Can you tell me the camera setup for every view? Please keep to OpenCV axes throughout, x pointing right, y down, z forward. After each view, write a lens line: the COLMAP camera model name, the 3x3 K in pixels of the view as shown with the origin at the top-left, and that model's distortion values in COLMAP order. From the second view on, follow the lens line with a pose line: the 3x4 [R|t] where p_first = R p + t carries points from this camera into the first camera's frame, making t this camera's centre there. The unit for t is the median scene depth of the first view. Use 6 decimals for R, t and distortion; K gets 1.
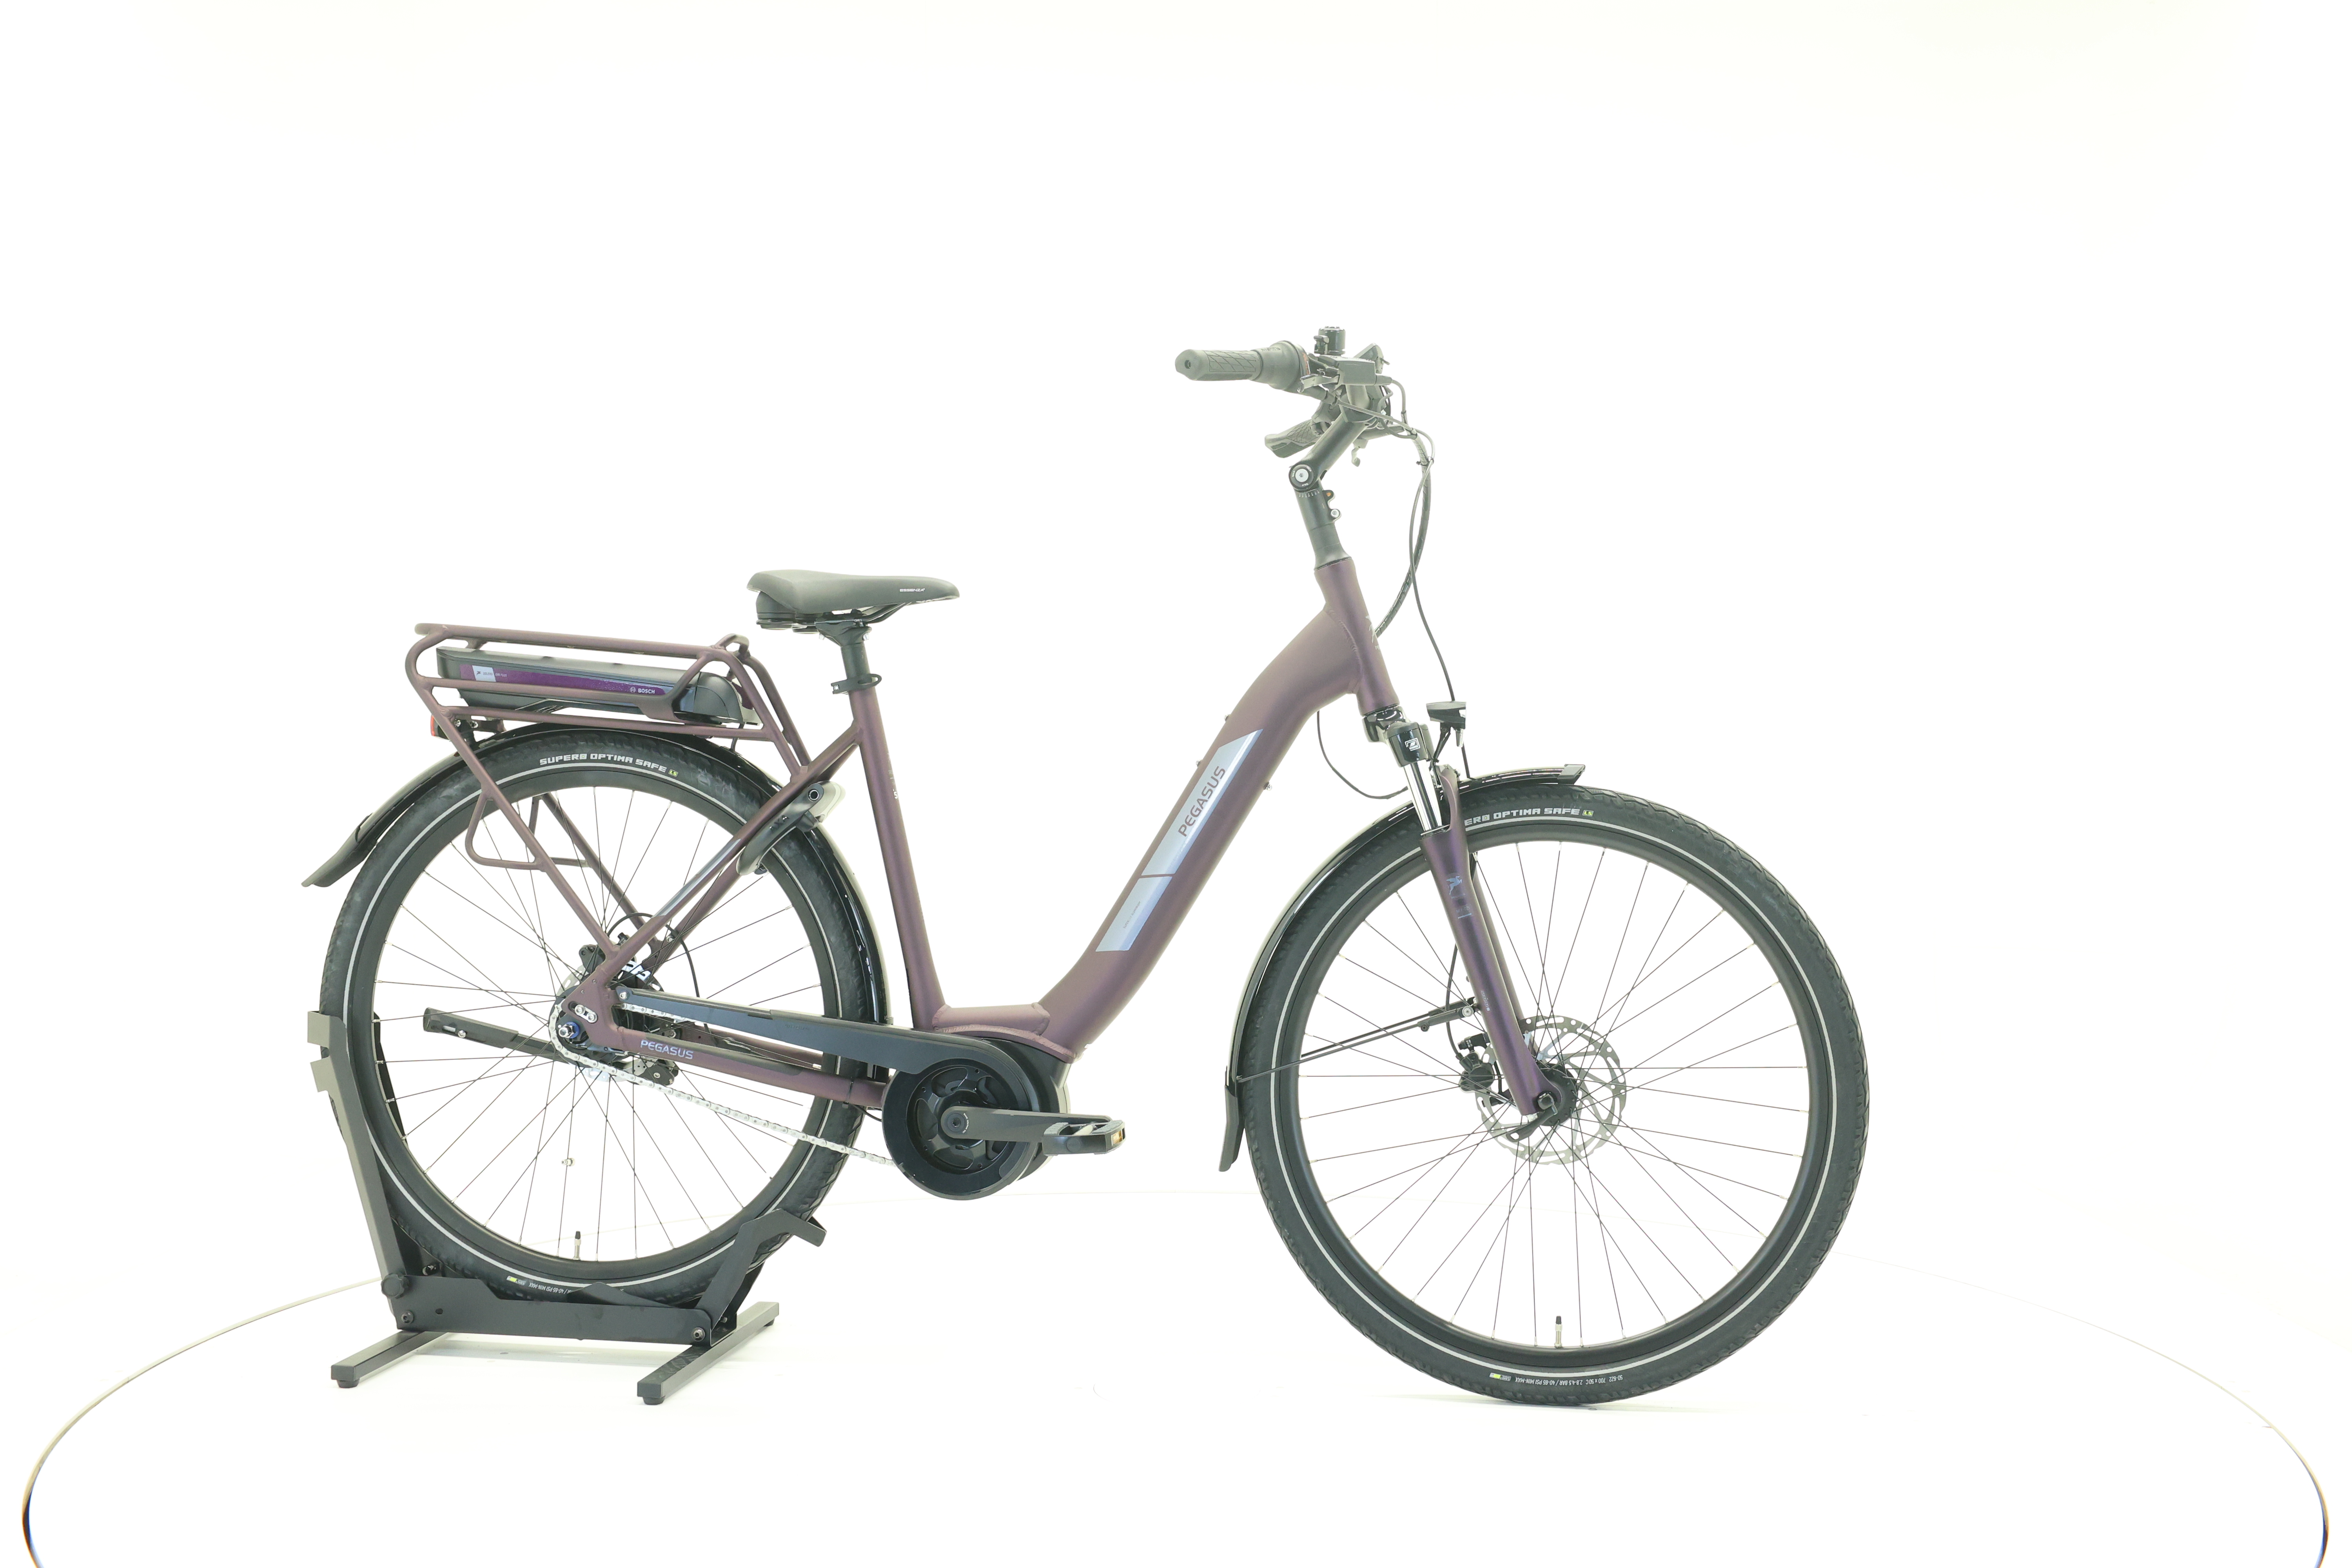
lens RADIAL K [[2481.7, 0, 1184.4], [0, 2481.7, 775.9], [0, 0, 1]] dist [0.003557, 0.000000]
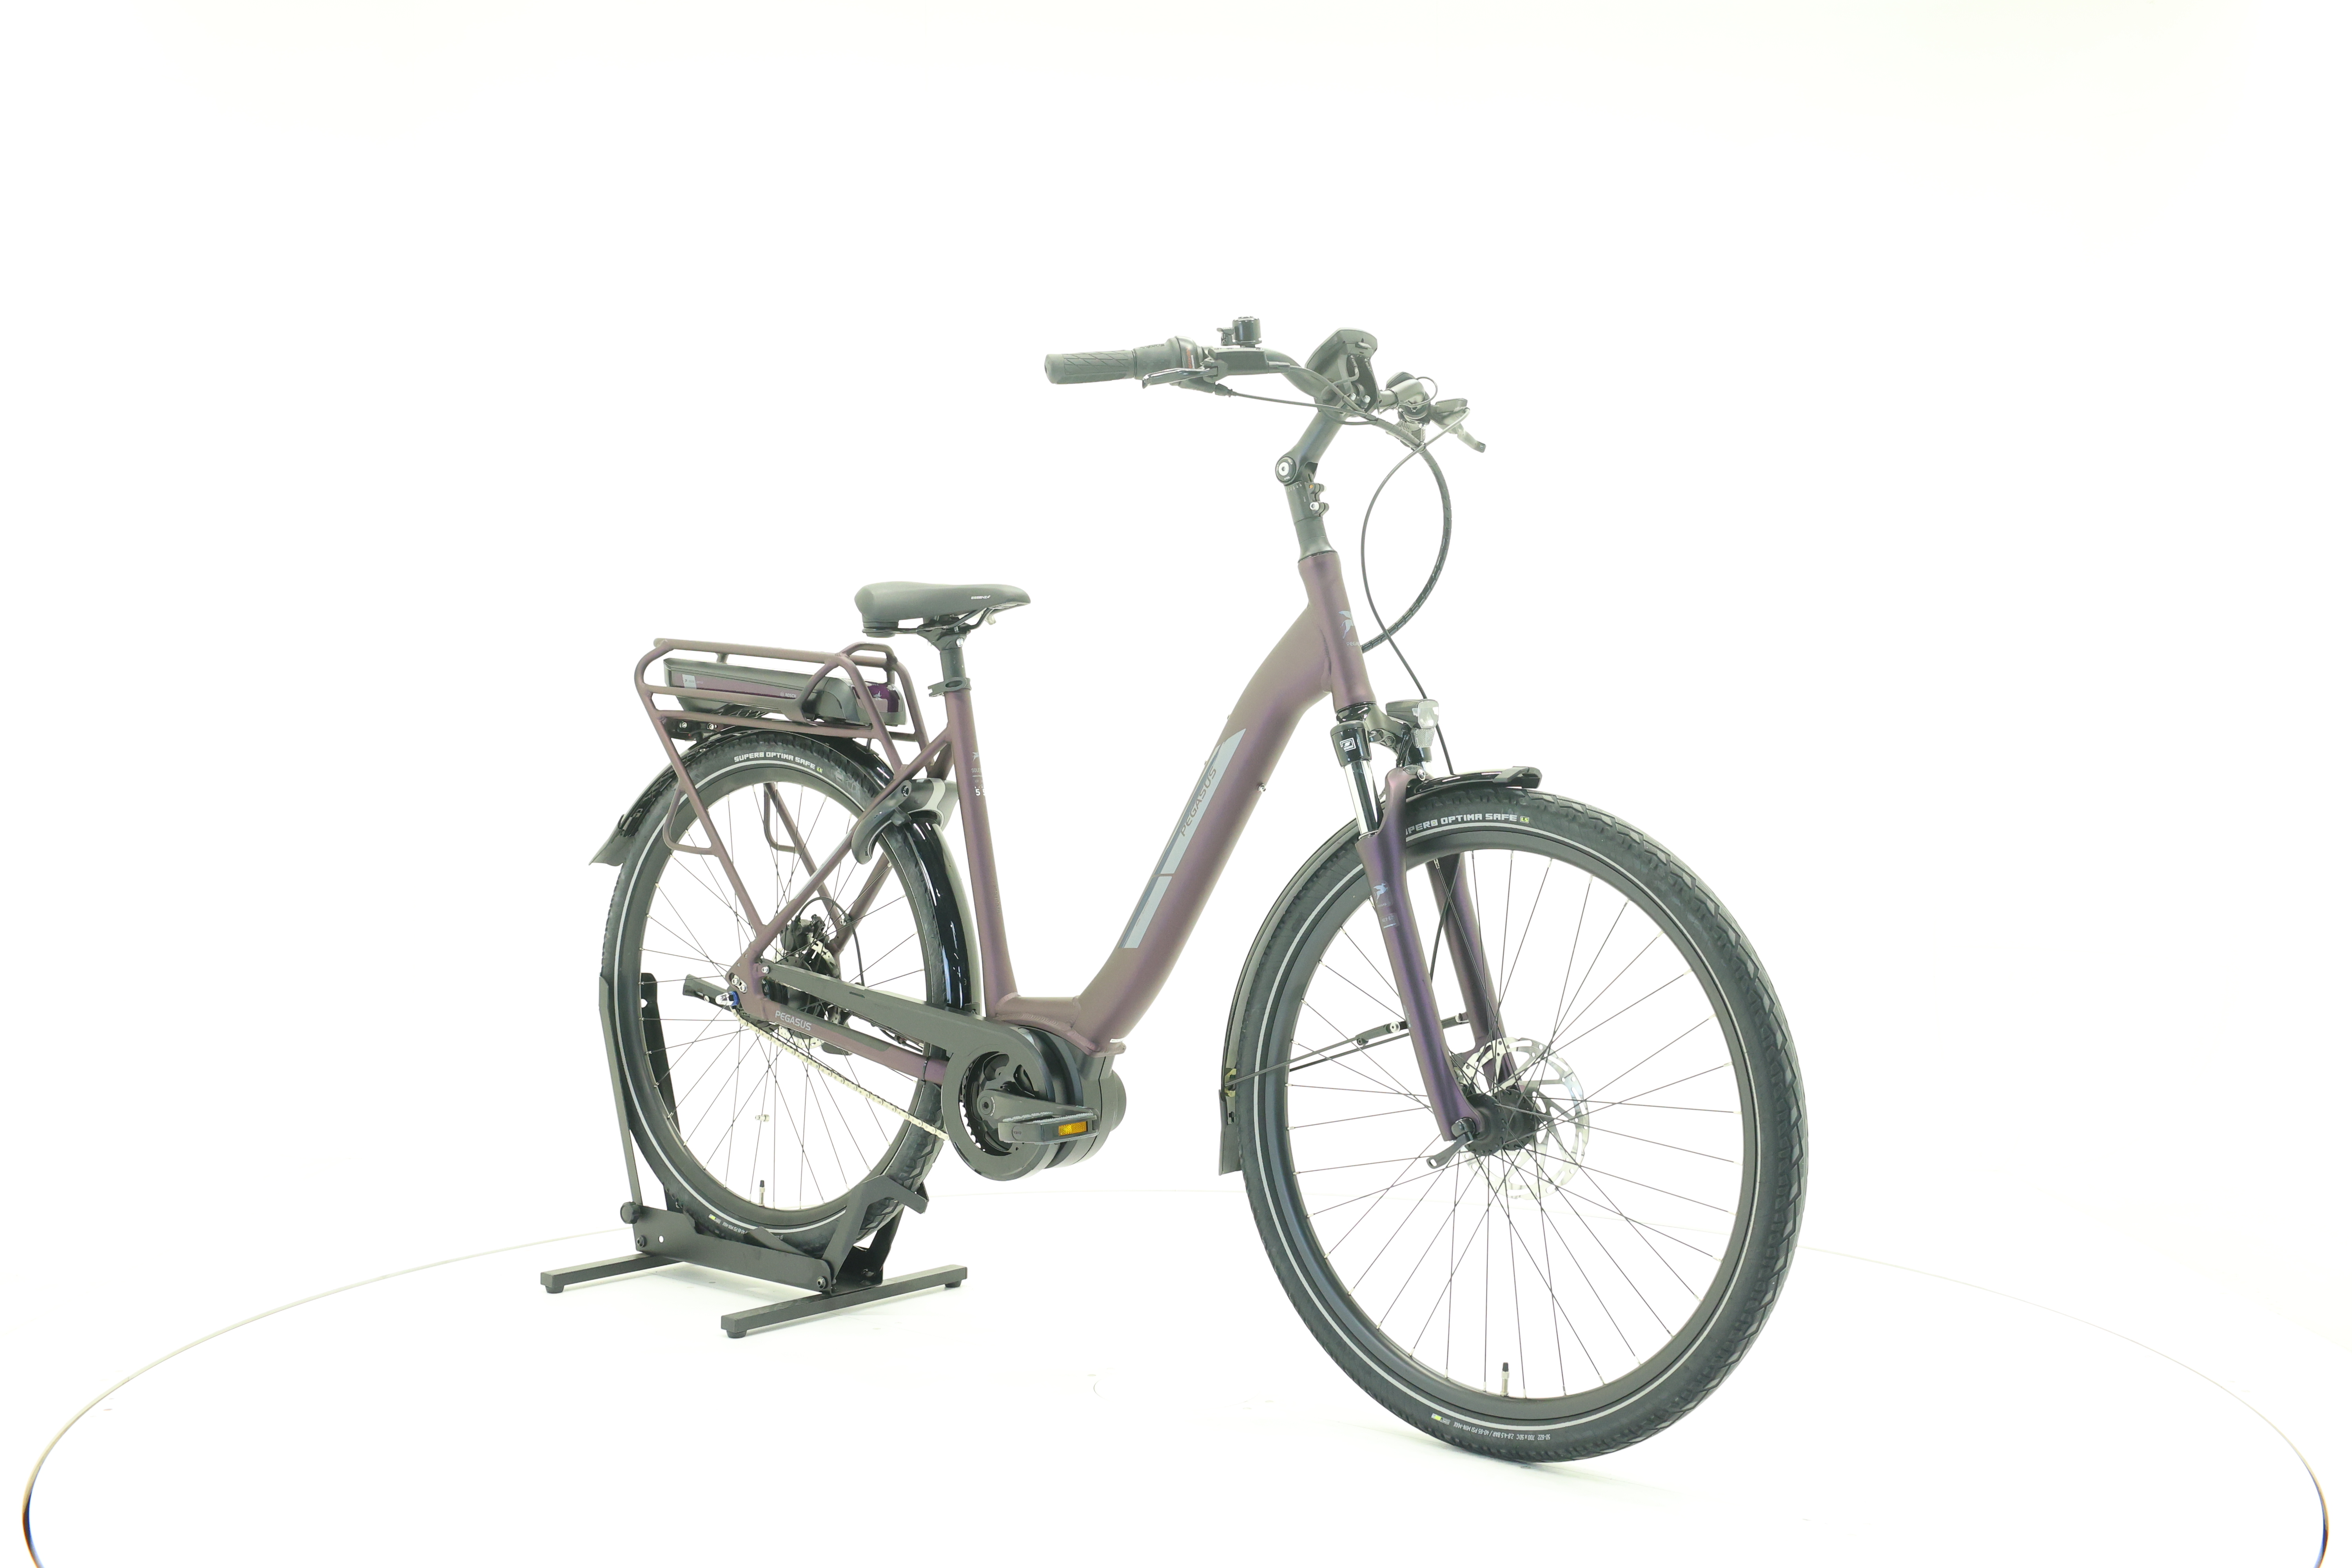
lens RADIAL K [[2481.7, 0, 1181.0], [0, 2481.7, 771.4], [0, 0, 1]] dist [0.003557, 0.000000]
pose [[0.864942, 0.007085, -0.501822, 0.487893], [-0.008666, 0.999962, -0.000819, -0.000954], [0.501797, 0.005058, 0.864971, 0.131800]]
